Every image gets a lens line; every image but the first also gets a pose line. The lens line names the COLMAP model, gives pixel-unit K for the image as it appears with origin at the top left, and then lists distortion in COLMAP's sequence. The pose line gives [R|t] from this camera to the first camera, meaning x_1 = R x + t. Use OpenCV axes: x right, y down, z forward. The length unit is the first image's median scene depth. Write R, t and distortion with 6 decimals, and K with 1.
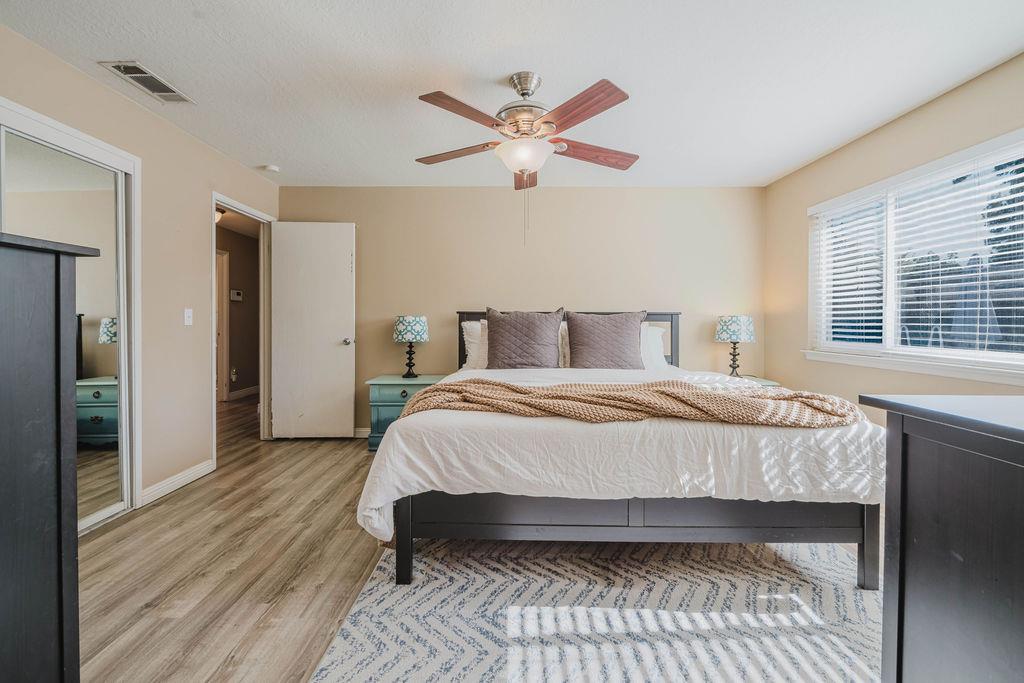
lens RADIAL K [[407.6, 0, 506.9], [0, 407.6, 324.5], [0, 0, 1]] dist [-0.004593, -0.001318]
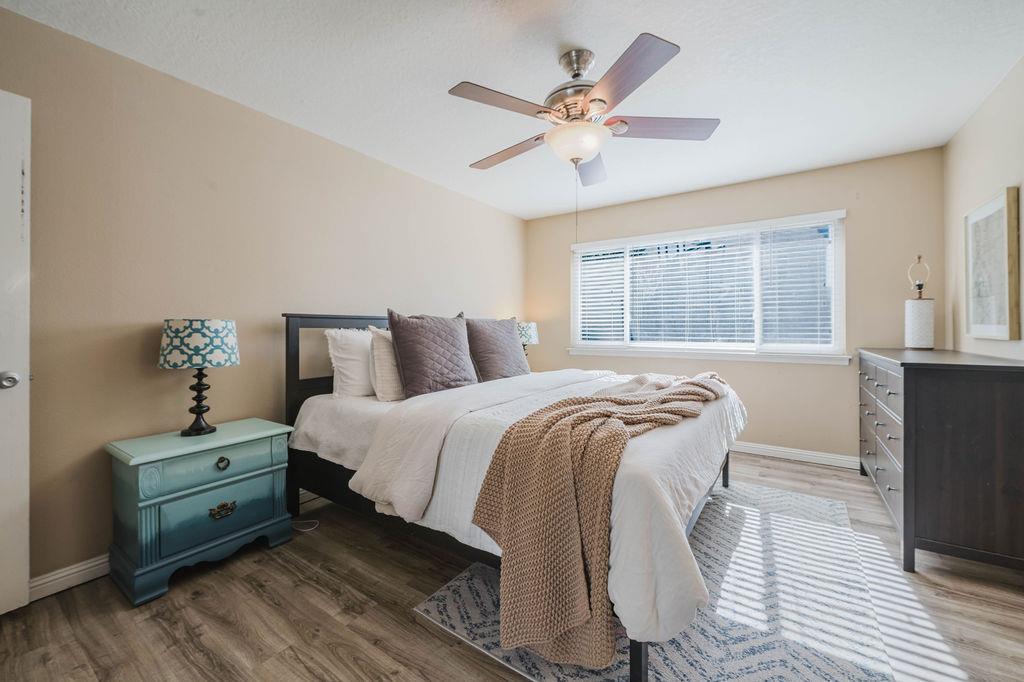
lens RADIAL K [[407.6, 0, 512.6], [0, 407.6, 330.5], [0, 0, 1]] dist [-0.004593, -0.001318]
pose [[0.549042, -0.010893, 0.835724, -0.476195], [0.009871, 0.999930, 0.006549, -0.005922], [-0.835736, 0.004653, 0.549111, 0.369085]]
